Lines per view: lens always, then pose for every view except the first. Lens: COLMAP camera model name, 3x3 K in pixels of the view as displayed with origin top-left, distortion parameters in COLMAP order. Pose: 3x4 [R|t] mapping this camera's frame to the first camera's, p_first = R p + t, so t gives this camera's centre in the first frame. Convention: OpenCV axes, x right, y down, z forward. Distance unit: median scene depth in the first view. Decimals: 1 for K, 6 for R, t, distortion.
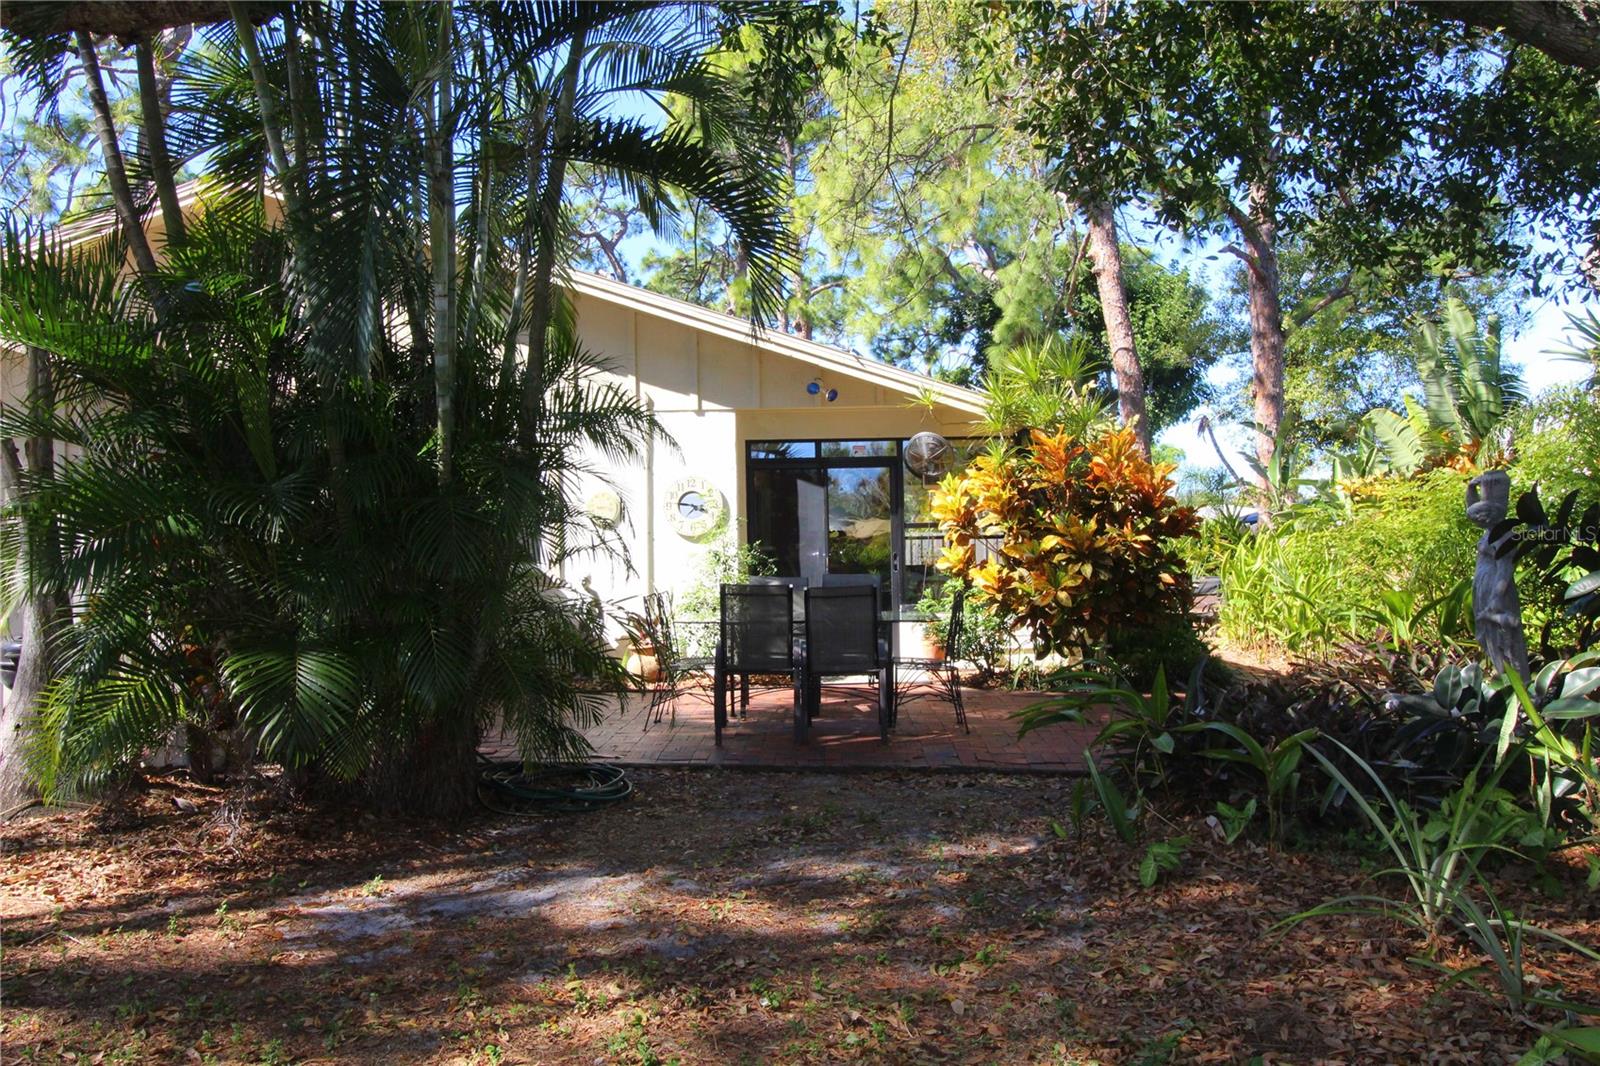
lens RADIAL K [[1281.8, 0, 800.2], [0, 1281.8, 525.9], [0, 0, 1]] dist [0.018942, -0.021912]
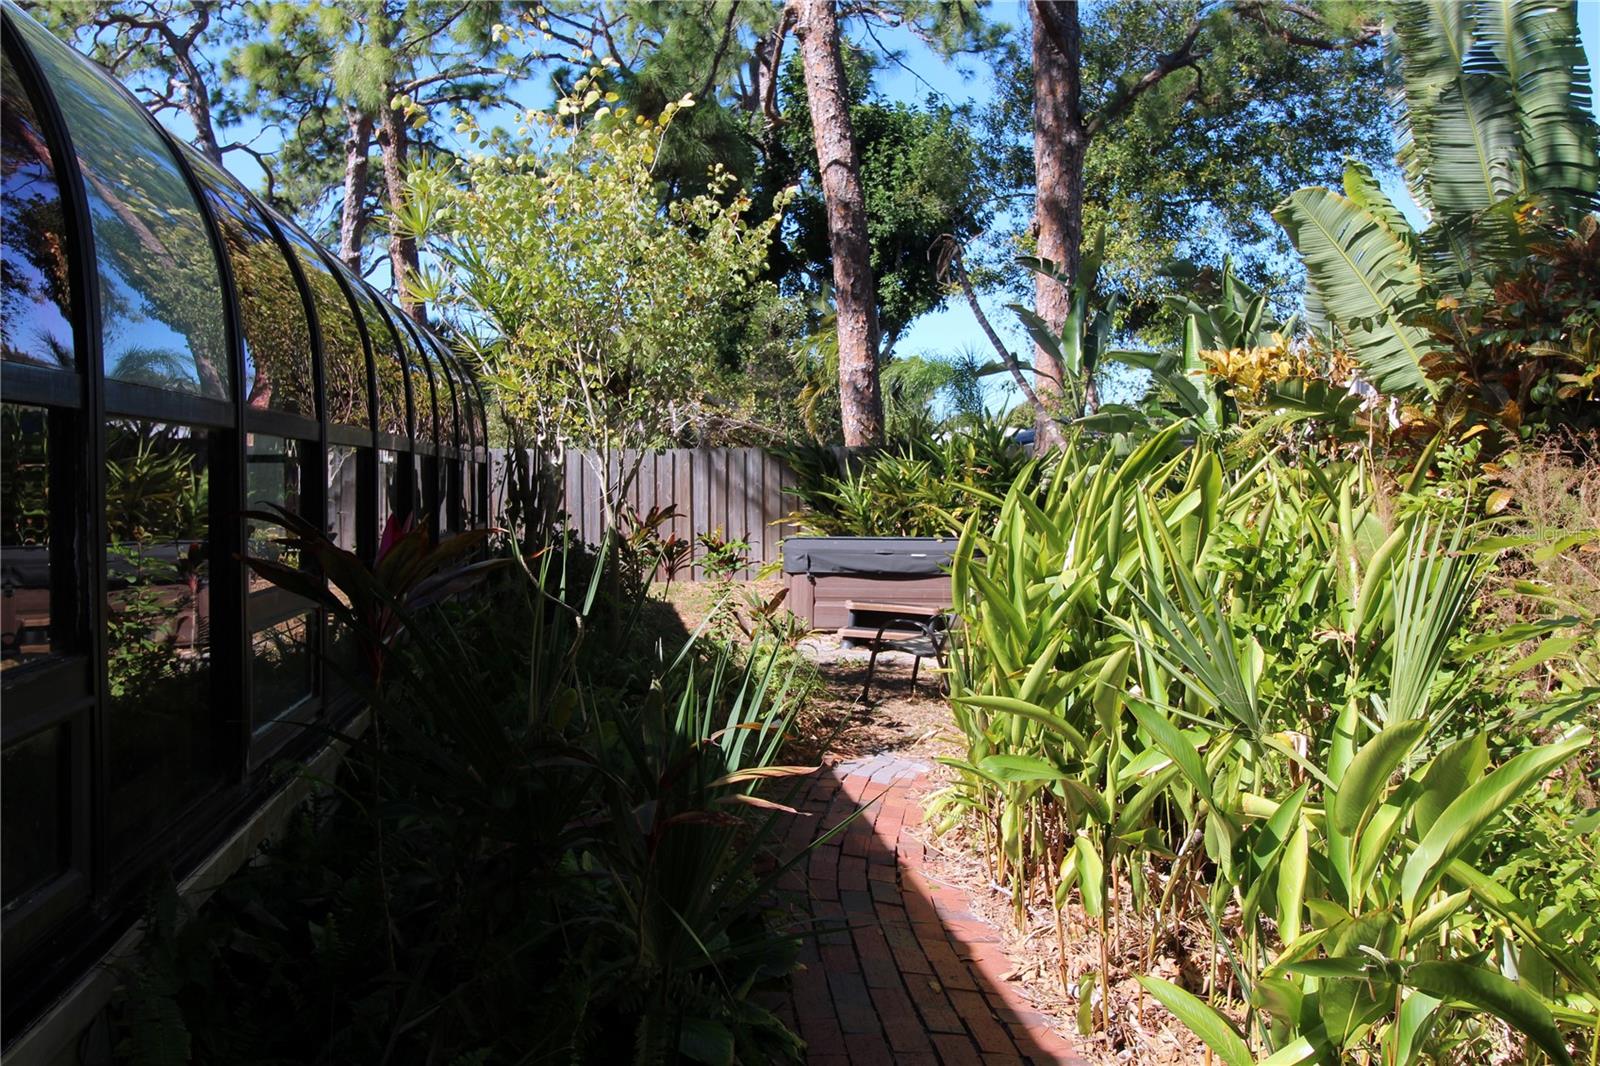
lens RADIAL K [[1281.8, 0, 797.7], [0, 1281.8, 536.6], [0, 0, 1]] dist [0.018942, -0.021912]
pose [[0.985518, 0.006355, 0.169455, 0.165402], [-0.018298, 0.997448, 0.069008, 0.002938], [-0.168584, -0.071109, 0.983119, 0.485405]]
